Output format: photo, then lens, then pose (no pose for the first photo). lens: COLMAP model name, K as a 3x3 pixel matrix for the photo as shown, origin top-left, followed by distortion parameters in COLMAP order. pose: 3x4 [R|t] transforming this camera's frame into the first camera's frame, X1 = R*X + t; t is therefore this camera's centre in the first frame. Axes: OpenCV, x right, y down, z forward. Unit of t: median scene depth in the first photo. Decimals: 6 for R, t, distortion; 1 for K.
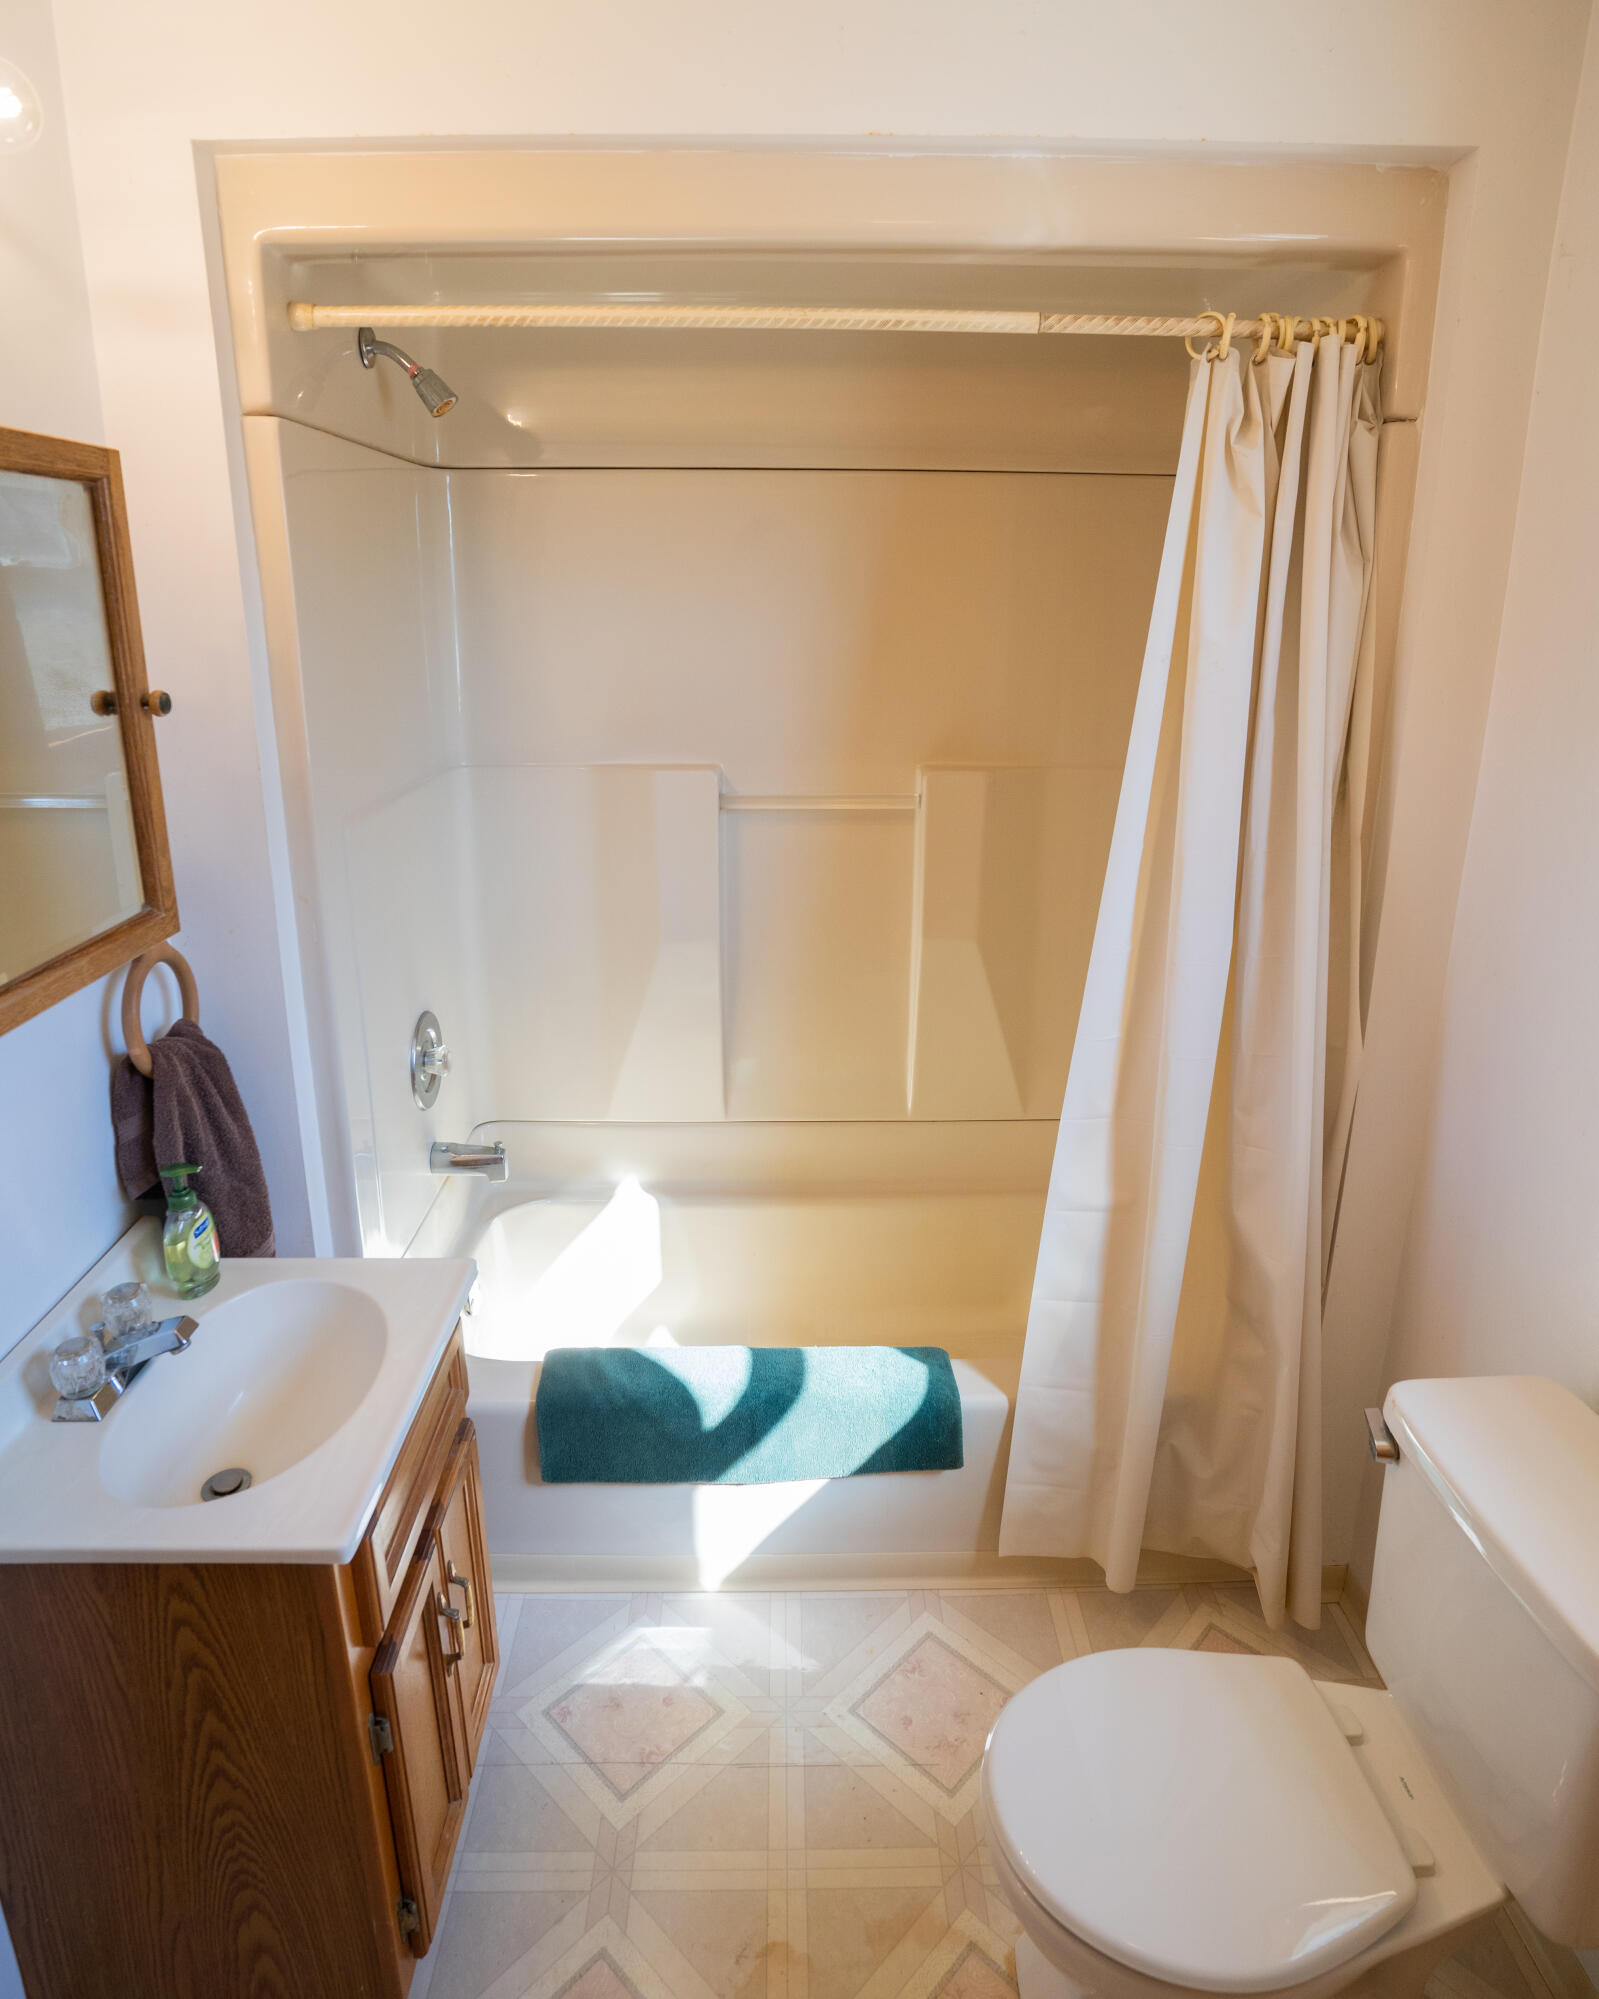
lens RADIAL K [[1170.7, 0, 796.3], [0, 1170.7, 950.6], [0, 0, 1]] dist [-0.079492, 0.035578]
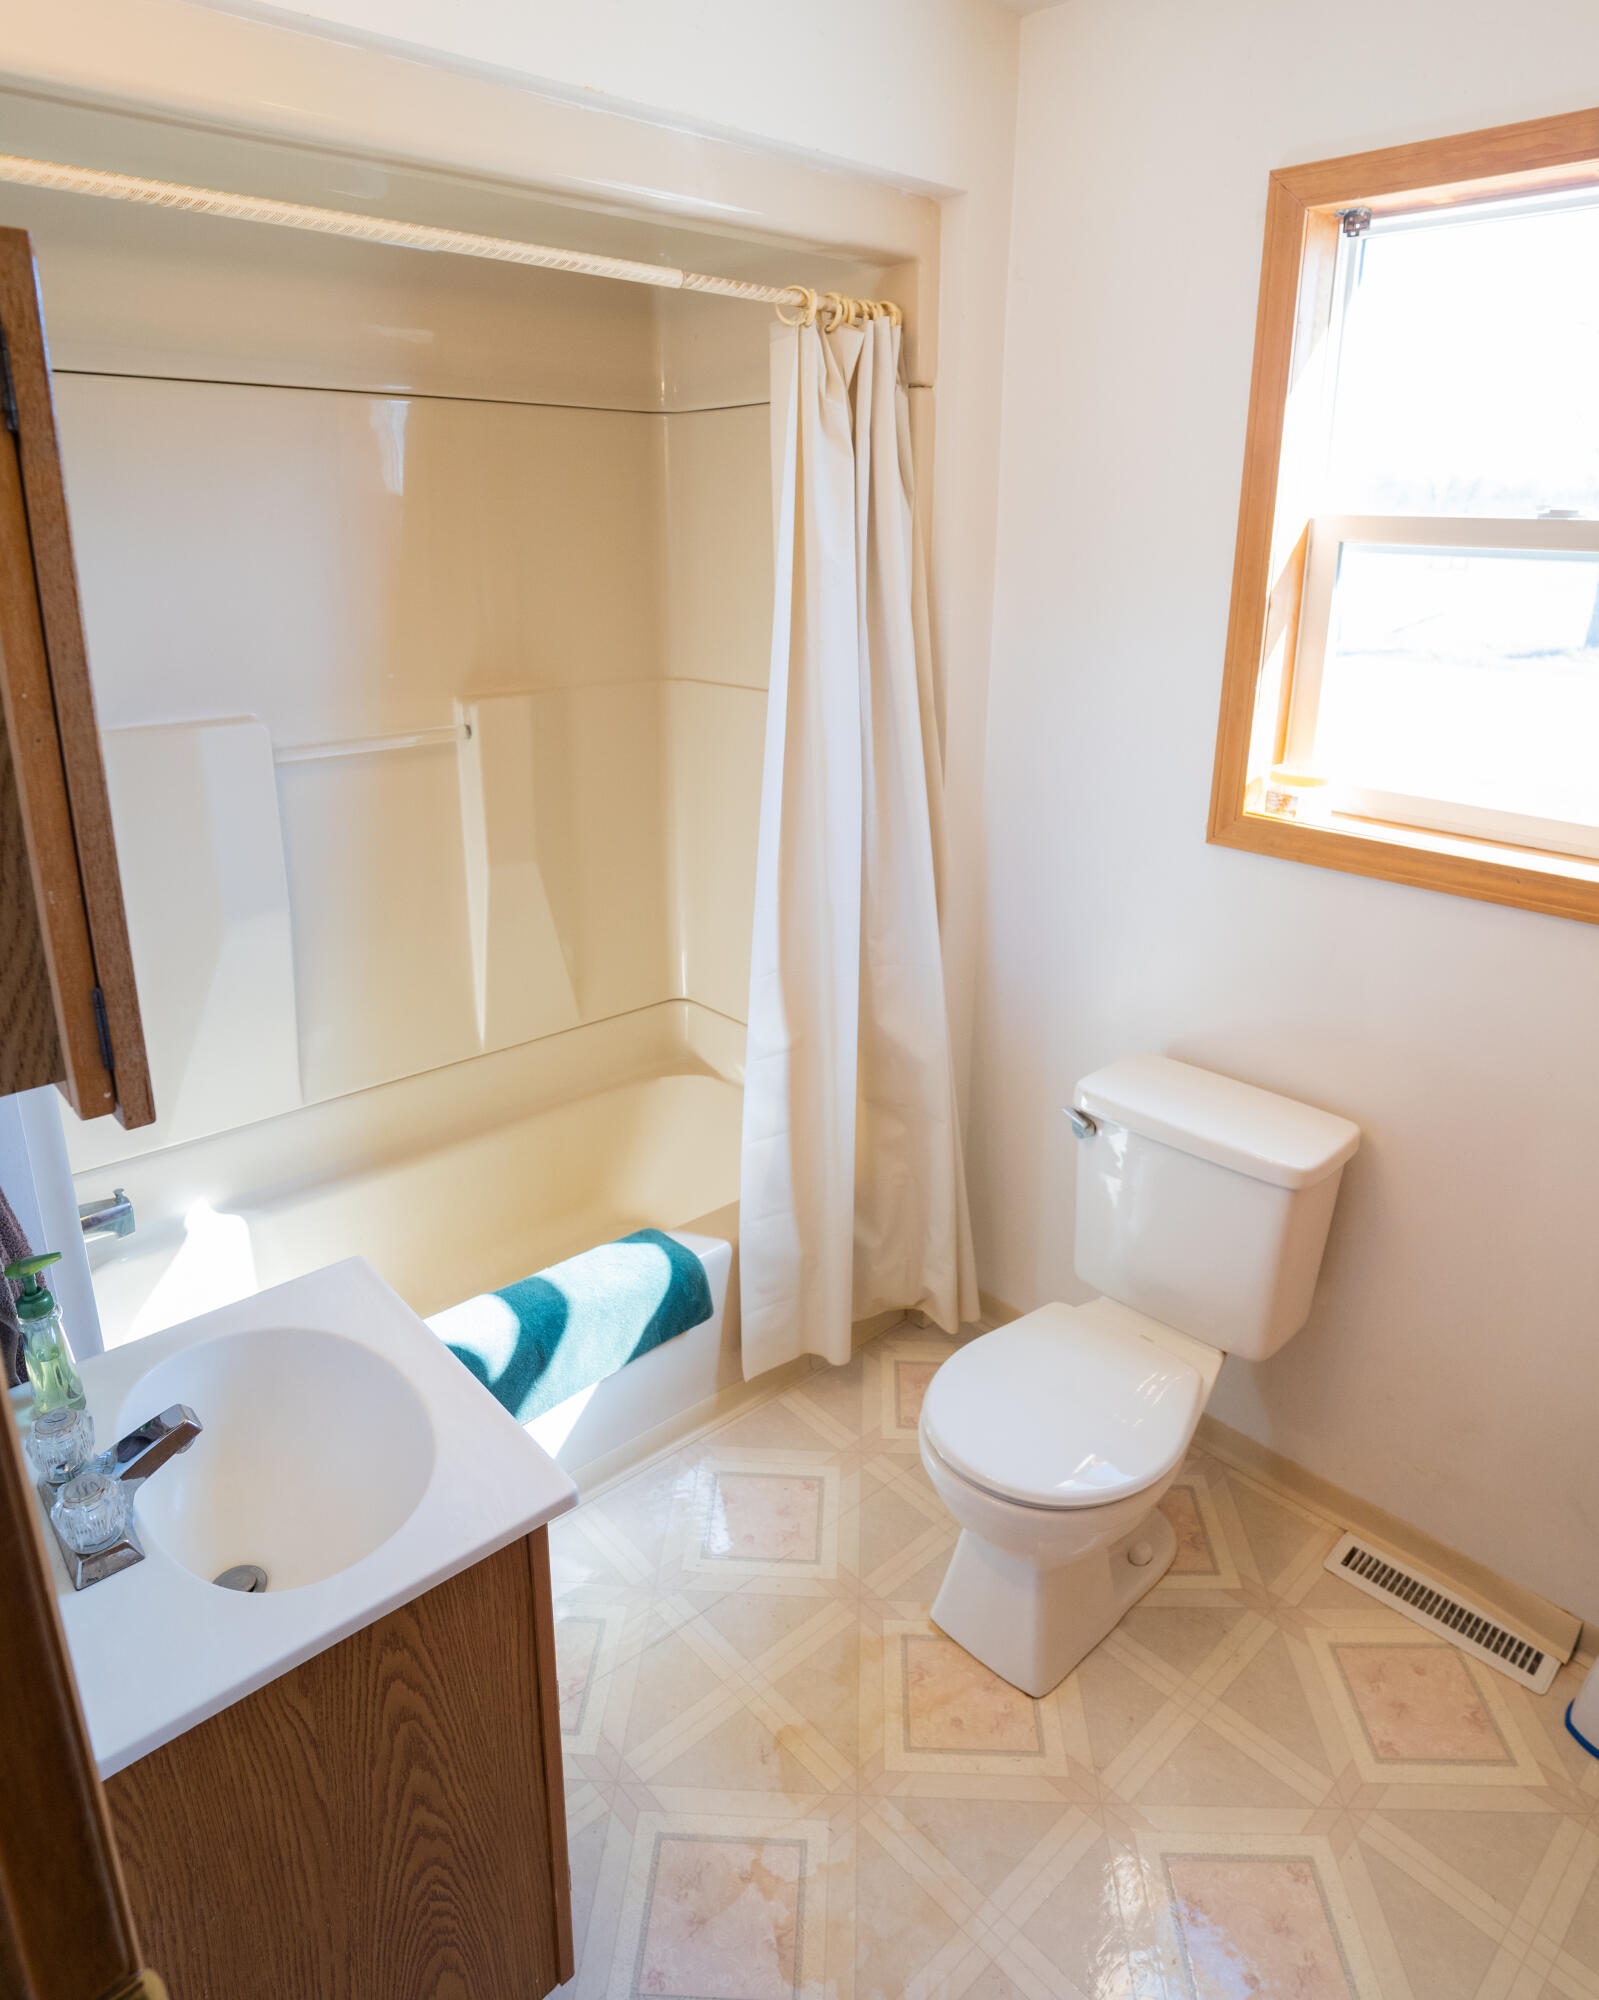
lens RADIAL K [[1255.7, 0, 800.7], [0, 1255.7, 946.1], [0, 0, 1]] dist [-0.090258, 0.053758]
pose [[0.746862, -0.210238, 0.630870, -0.597136], [0.182831, 0.977065, 0.109162, -0.017384], [-0.639351, 0.033813, 0.768171, 0.017607]]
